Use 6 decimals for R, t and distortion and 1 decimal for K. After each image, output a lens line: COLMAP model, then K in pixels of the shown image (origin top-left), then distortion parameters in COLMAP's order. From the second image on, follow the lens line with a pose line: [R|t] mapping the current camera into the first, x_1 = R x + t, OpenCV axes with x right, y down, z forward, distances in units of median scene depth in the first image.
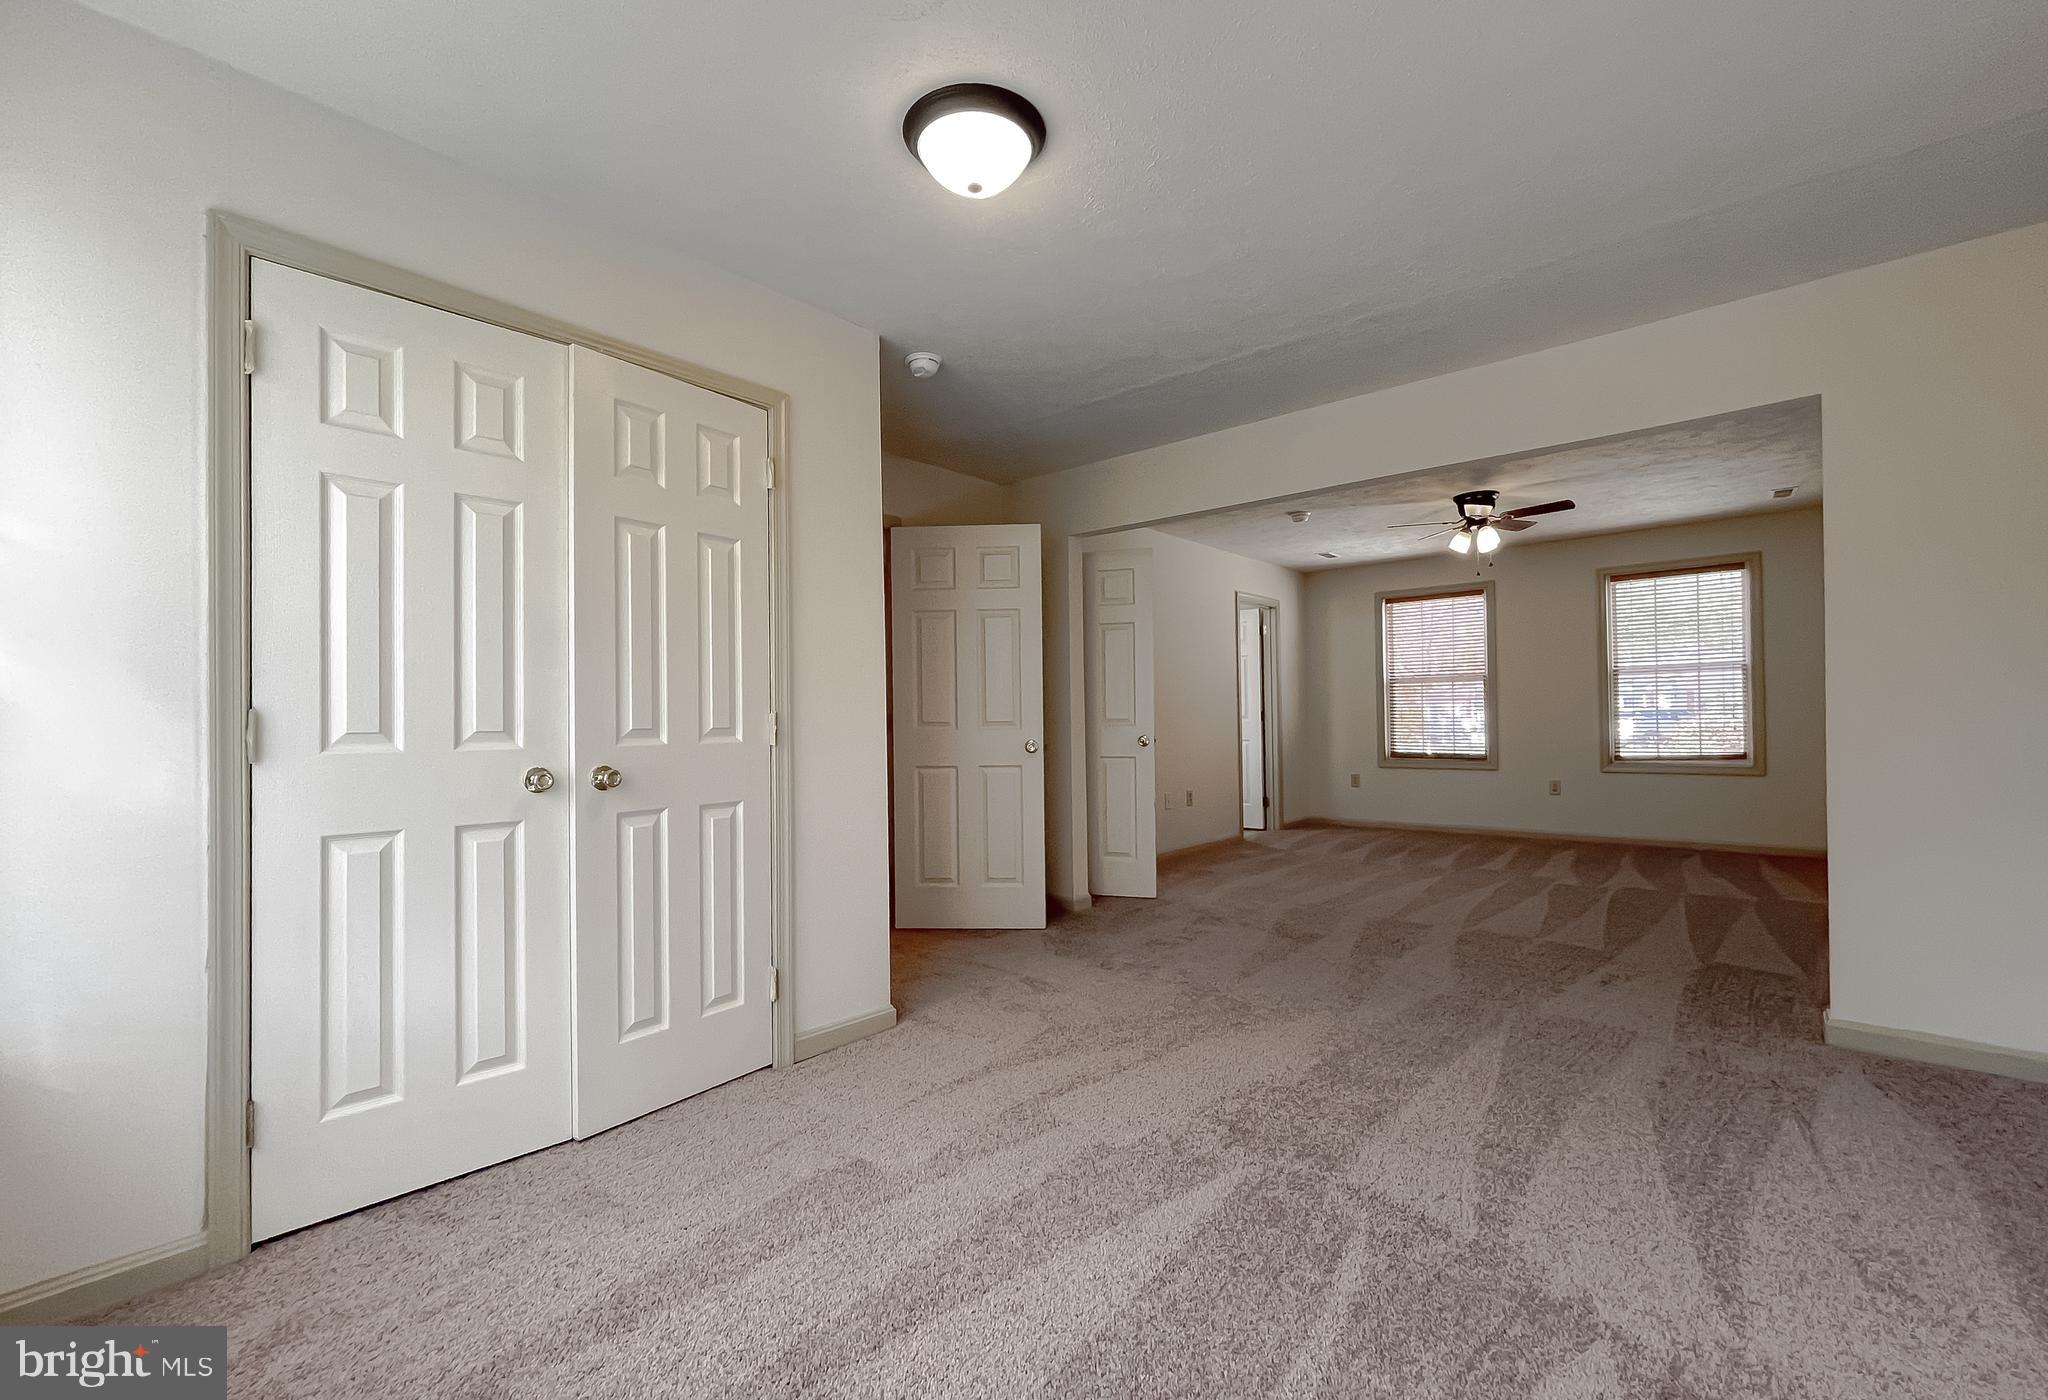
lens RADIAL K [[843.0, 0, 1023.6], [0, 843.0, 714.8], [0, 0, 1]] dist [-0.002346, 0.001873]
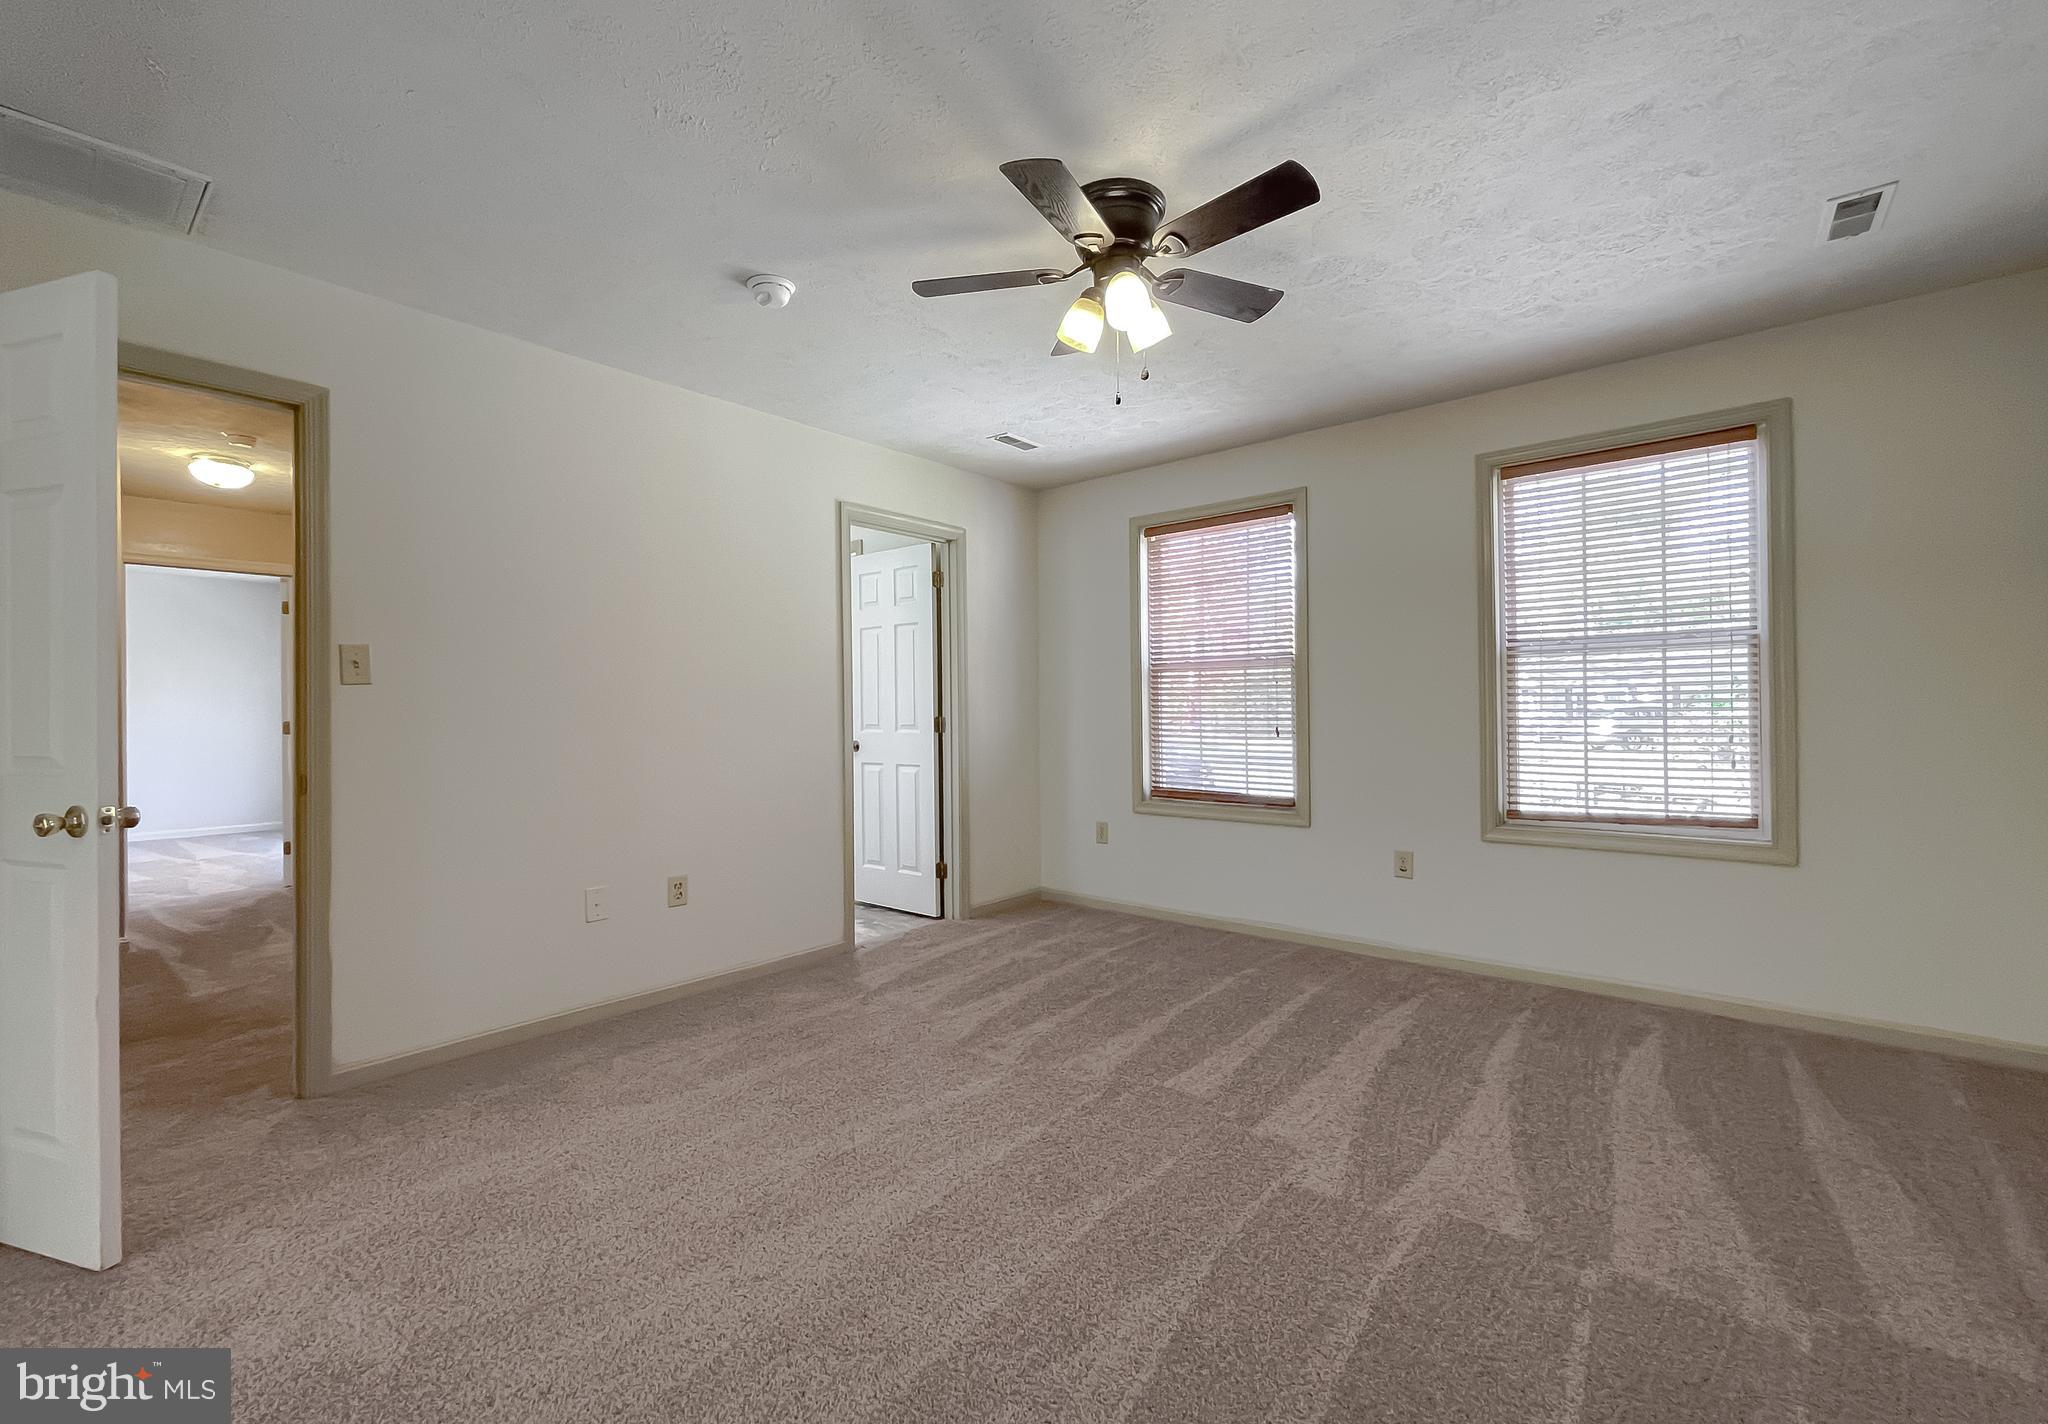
lens RADIAL K [[862.7, 0, 1022.6], [0, 862.7, 702.2], [0, 0, 1]] dist [-0.000192, 0.000368]
pose [[0.999886, 0.007473, 0.013125, 0.363969], [-0.007445, 0.999970, -0.002179, -0.013976], [-0.013141, 0.002081, 0.999911, 0.432783]]
